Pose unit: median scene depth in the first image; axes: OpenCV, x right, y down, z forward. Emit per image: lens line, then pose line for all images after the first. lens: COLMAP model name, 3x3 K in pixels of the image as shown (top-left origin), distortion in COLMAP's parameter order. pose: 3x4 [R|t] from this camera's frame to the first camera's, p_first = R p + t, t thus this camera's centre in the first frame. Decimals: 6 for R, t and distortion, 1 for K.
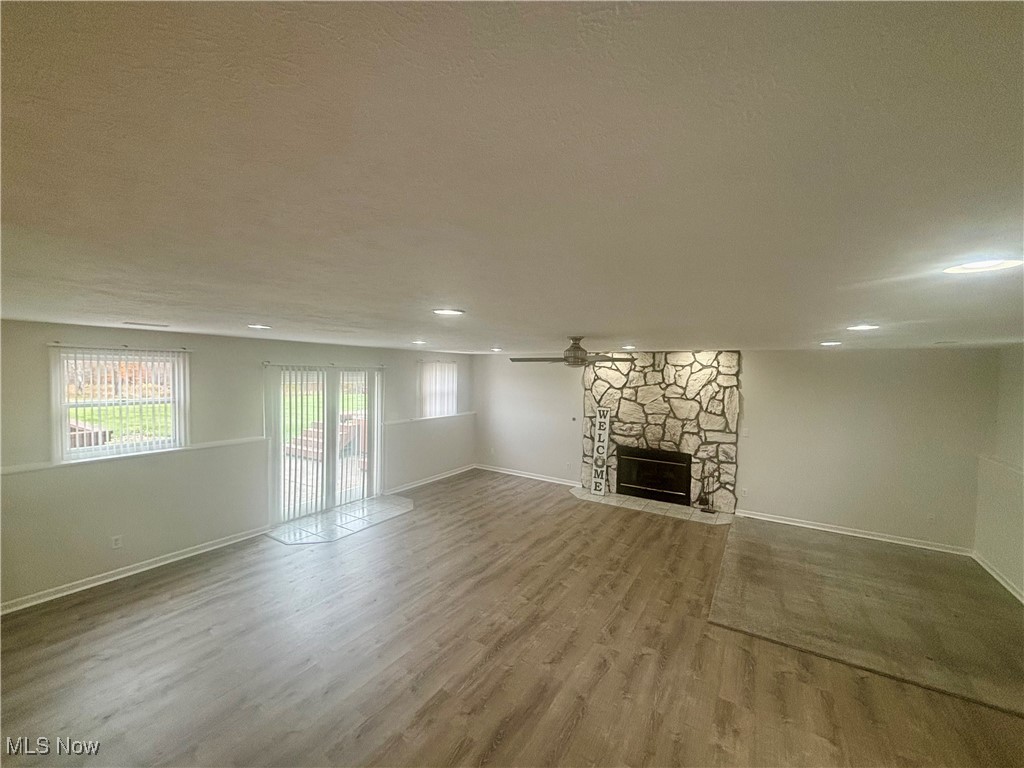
lens RADIAL K [[411.6, 0, 511.9], [0, 411.6, 384.4], [0, 0, 1]] dist [-0.001724, -0.000094]
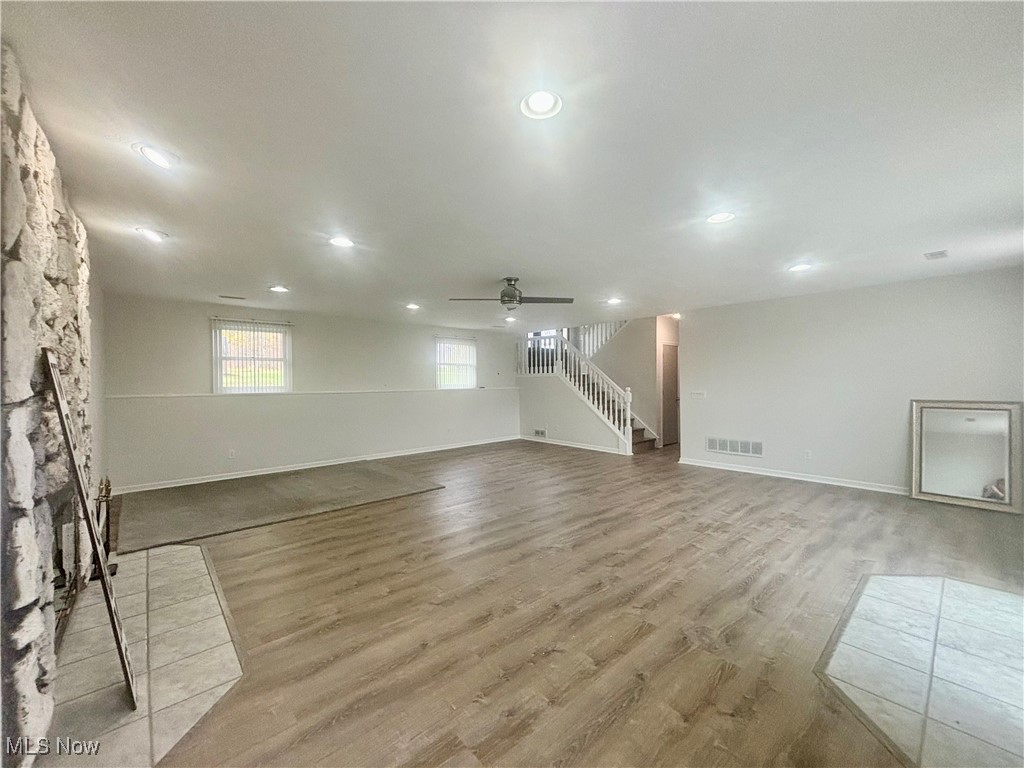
lens RADIAL K [[411.6, 0, 512.1], [0, 411.6, 384.1], [0, 0, 1]] dist [-0.001724, -0.000094]
pose [[-0.961242, -0.012967, 0.275401, -0.101368], [0.000346, 0.998836, 0.048237, 0.075567], [-0.275706, 0.046463, -0.960119, 1.391067]]
